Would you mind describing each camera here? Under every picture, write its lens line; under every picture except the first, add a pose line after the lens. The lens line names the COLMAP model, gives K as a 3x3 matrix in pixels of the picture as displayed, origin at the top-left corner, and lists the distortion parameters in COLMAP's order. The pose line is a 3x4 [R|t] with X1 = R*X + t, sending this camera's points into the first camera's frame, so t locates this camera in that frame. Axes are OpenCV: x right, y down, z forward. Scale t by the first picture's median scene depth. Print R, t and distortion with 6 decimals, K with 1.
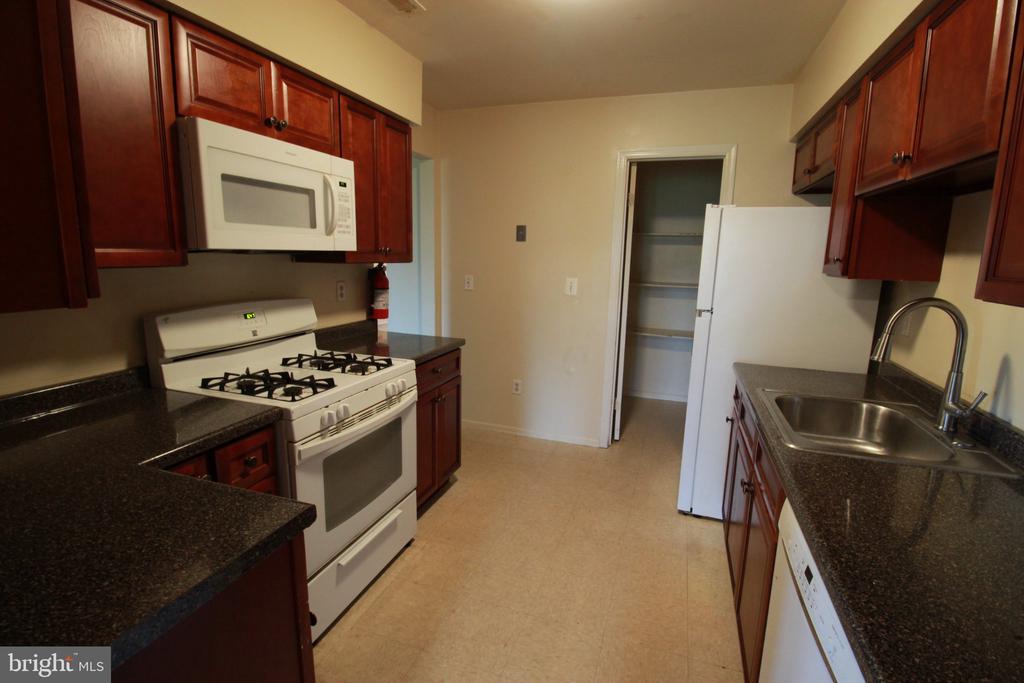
lens RADIAL K [[483.8, 0, 512.8], [0, 483.8, 336.9], [0, 0, 1]] dist [-0.022039, -0.000332]
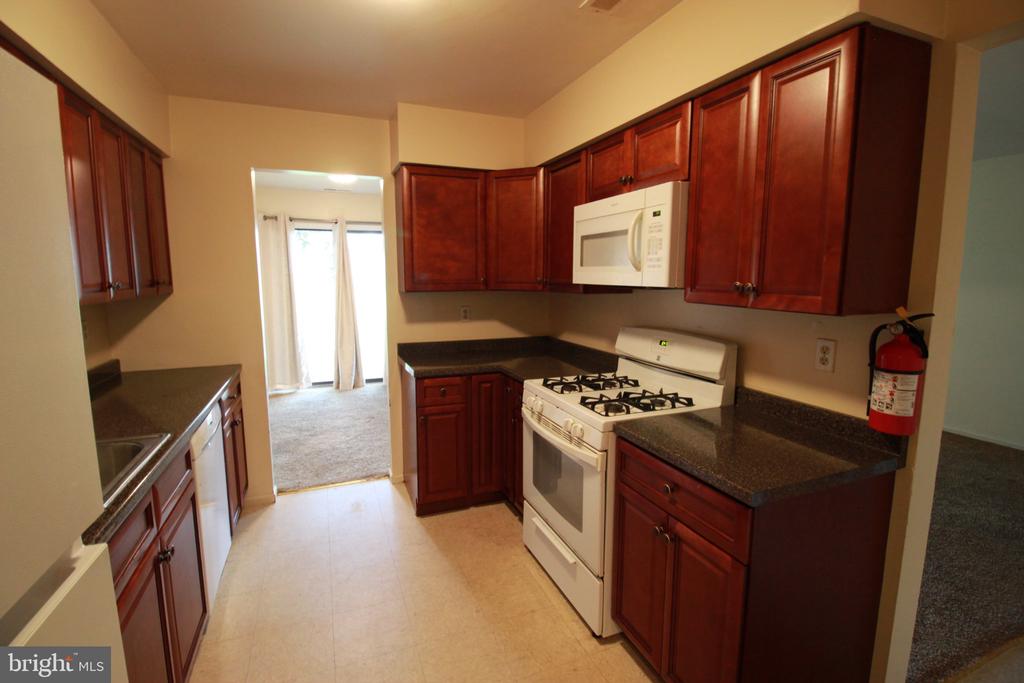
lens RADIAL K [[479.6, 0, 512.0], [0, 479.6, 341.5], [0, 0, 1]] dist [0.031148, 0.000024]
pose [[-0.754397, 0.061373, -0.653543, 0.456146], [-0.136858, 0.959034, 0.248039, -0.272575], [0.641993, 0.276562, -0.715093, 1.532288]]
